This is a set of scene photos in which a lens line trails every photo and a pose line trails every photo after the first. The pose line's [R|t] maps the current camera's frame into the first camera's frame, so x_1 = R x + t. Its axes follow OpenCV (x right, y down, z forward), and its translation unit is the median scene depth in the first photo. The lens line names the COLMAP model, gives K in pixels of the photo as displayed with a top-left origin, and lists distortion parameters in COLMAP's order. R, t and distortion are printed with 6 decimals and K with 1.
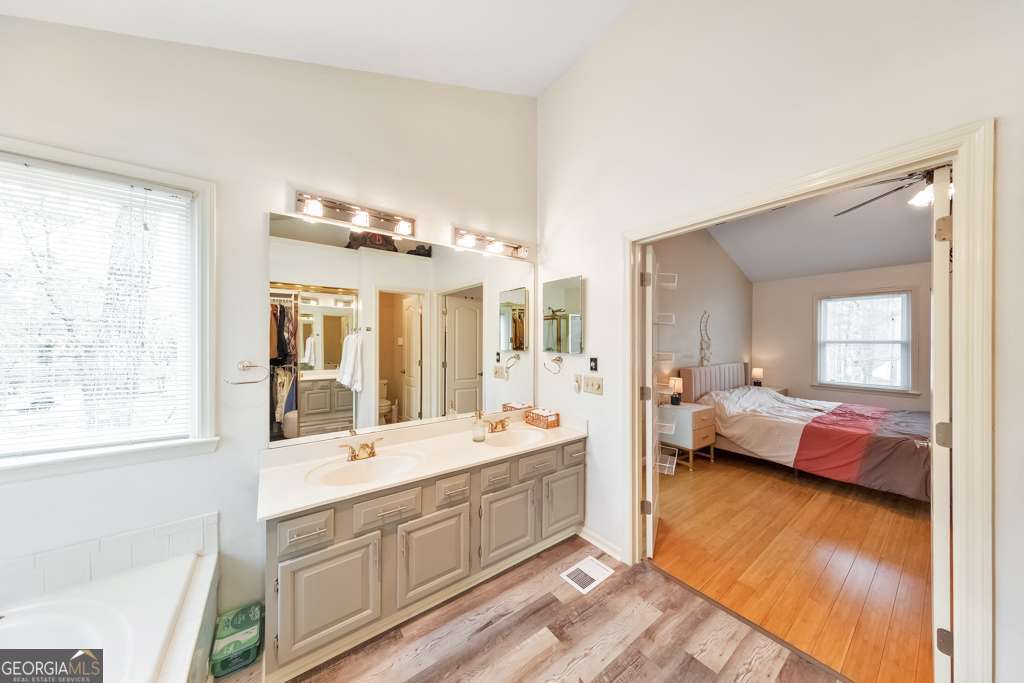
lens RADIAL K [[323.4, 0, 513.2], [0, 323.4, 343.1], [0, 0, 1]] dist [0.000472, -0.000001]
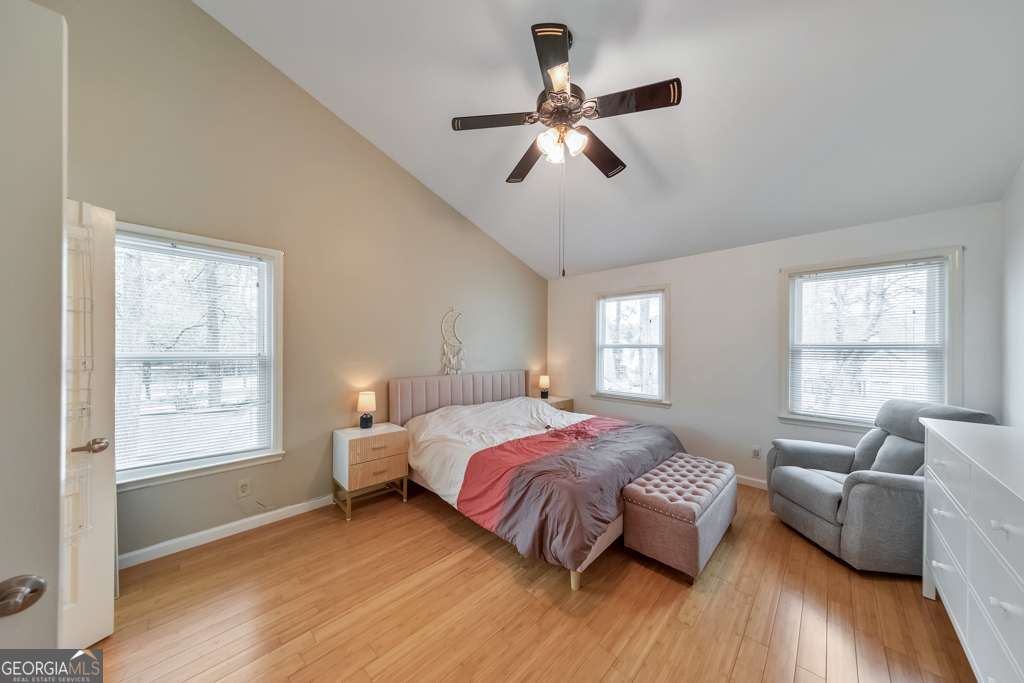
lens RADIAL K [[323.4, 0, 511.3], [0, 323.4, 347.7], [0, 0, 1]] dist [0.000472, -0.000001]
pose [[0.986199, 0.002183, 0.165549, 0.638644], [-0.001257, 0.999983, -0.005699, 0.006701], [-0.165559, 0.005413, 0.986185, 0.171494]]
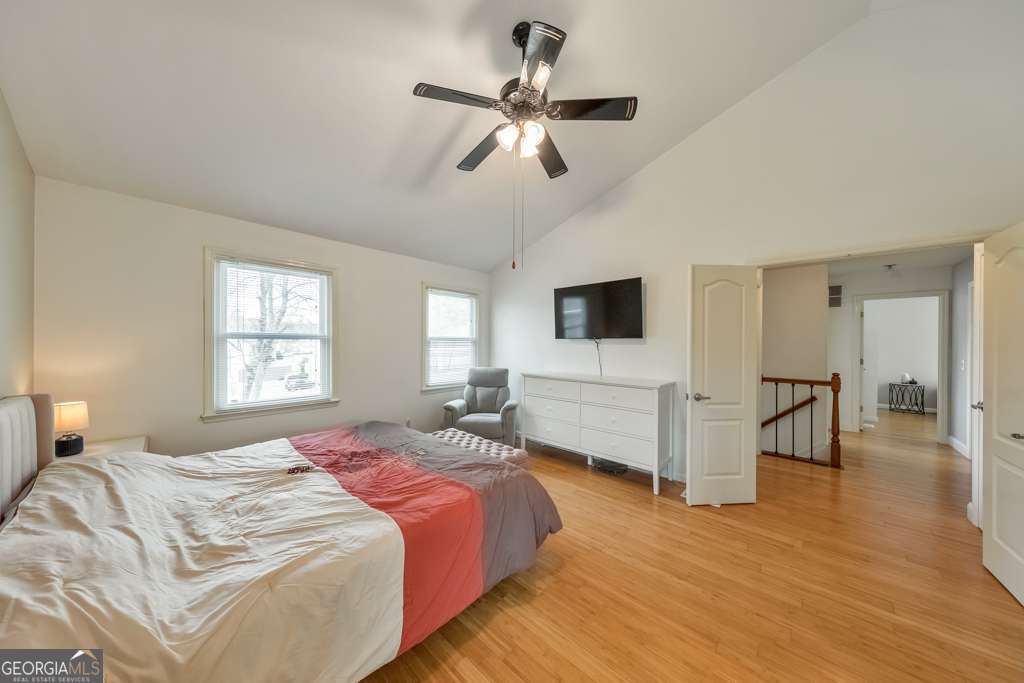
lens RADIAL K [[323.4, 0, 516.6], [0, 323.4, 341.5], [0, 0, 1]] dist [0.000472, -0.000001]
pose [[-0.204421, -0.003200, 0.978878, 0.340542], [-0.002134, 0.999994, 0.002823, 0.004556], [-0.978881, -0.001512, -0.204426, 0.696595]]
